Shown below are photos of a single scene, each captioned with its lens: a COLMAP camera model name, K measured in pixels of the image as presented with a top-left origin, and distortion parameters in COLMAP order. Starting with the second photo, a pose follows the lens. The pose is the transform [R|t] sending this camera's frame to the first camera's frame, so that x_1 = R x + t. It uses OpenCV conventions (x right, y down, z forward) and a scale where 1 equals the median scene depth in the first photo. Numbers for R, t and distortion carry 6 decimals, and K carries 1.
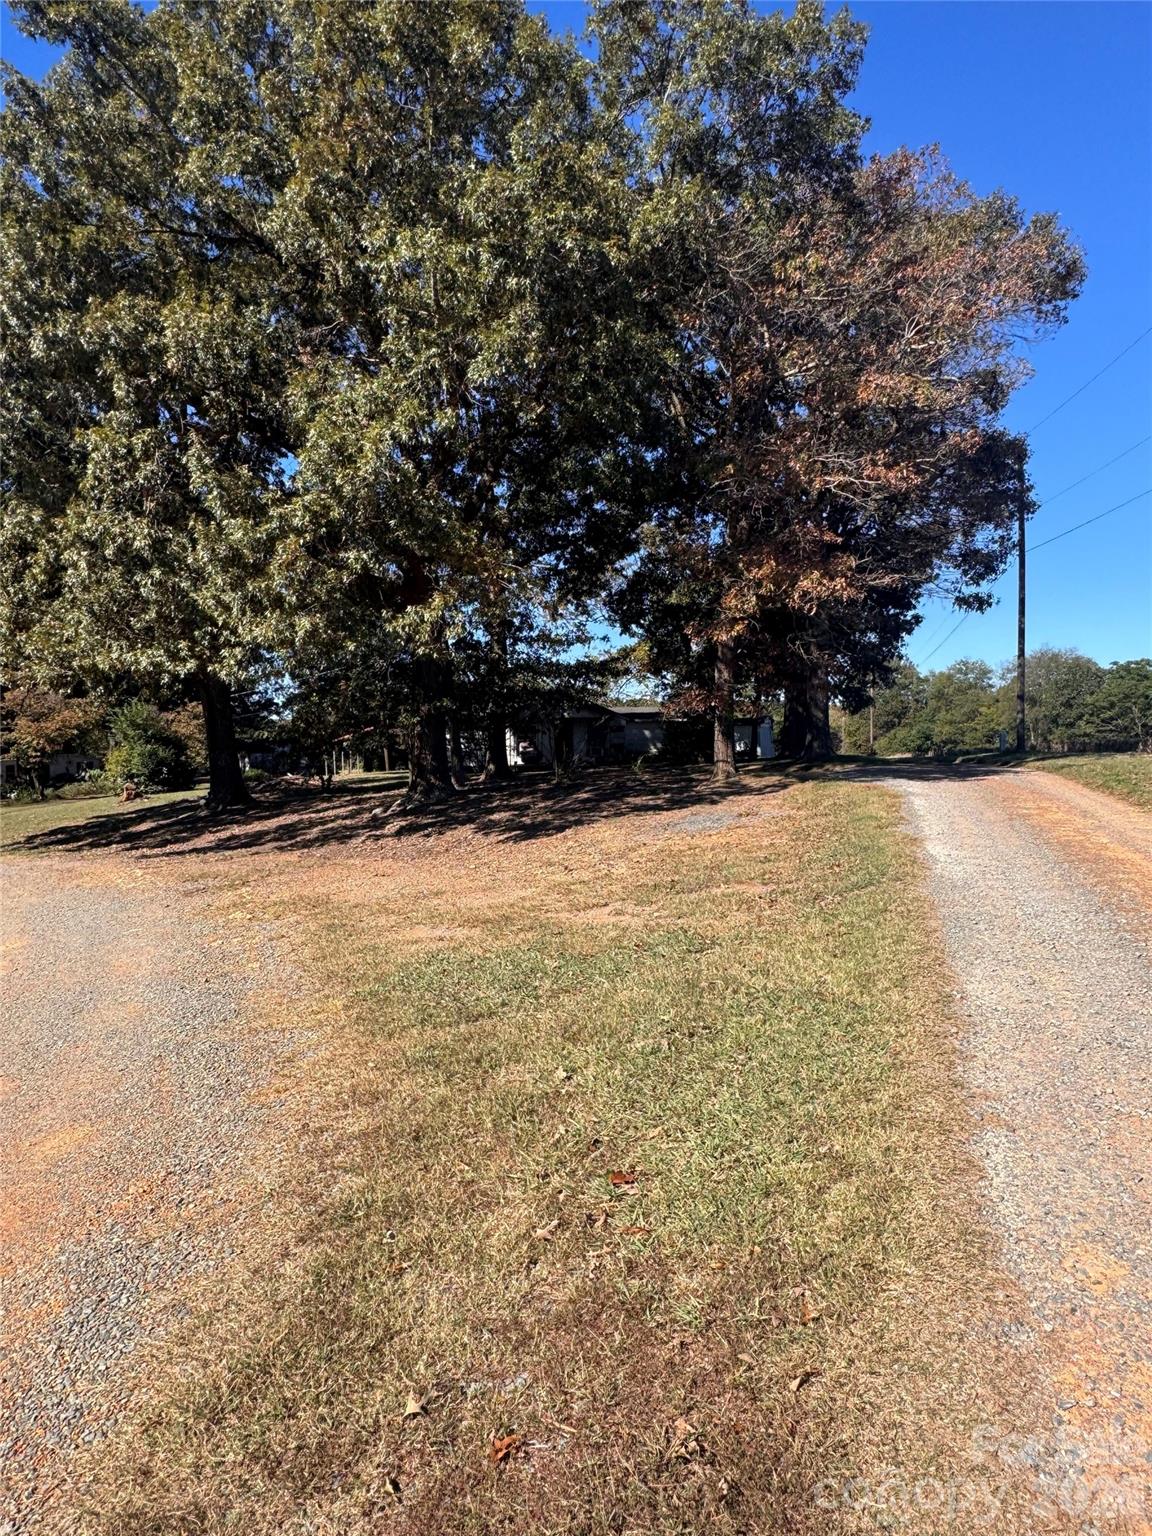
lens RADIAL K [[1033.4, 0, 576.0], [0, 1033.4, 768.0], [0, 0, 1]] dist [0.000726, 0.000052]
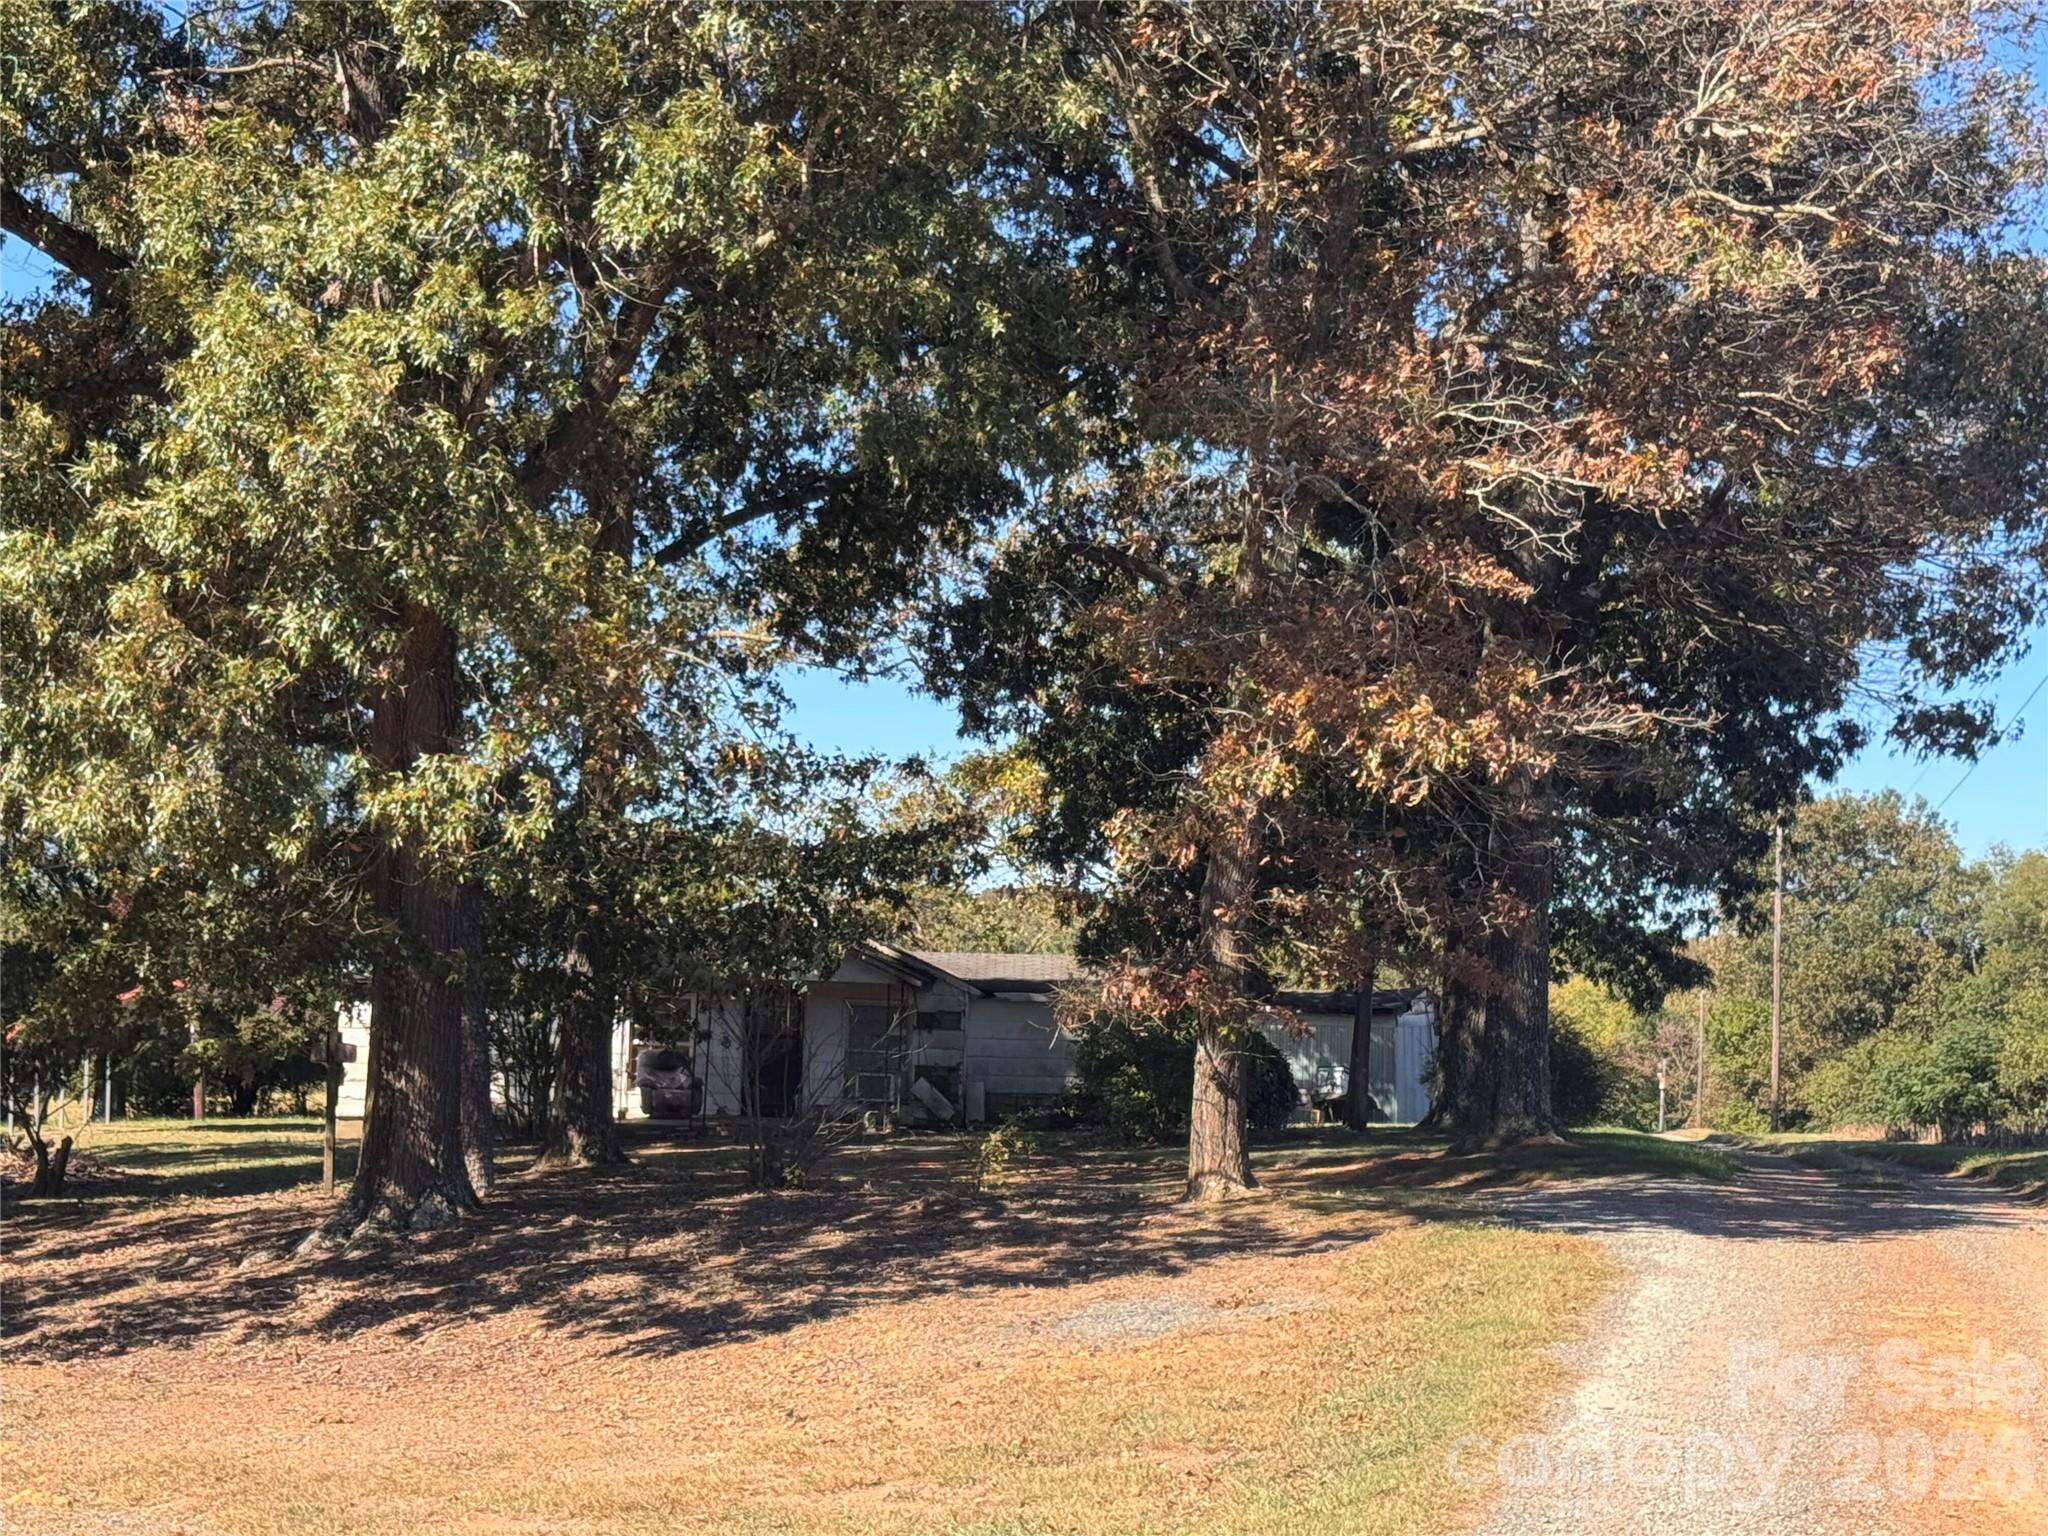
lens RADIAL K [[3475.2, 0, 899.2], [0, 3475.2, 762.5], [0, 0, 1]] dist [0.012478, 0.133174]
pose [[0.998925, 0.039776, 0.023812, -0.006298], [-0.037056, 0.993734, -0.105451, -0.014176], [-0.027857, 0.104456, 0.994139, -0.299413]]
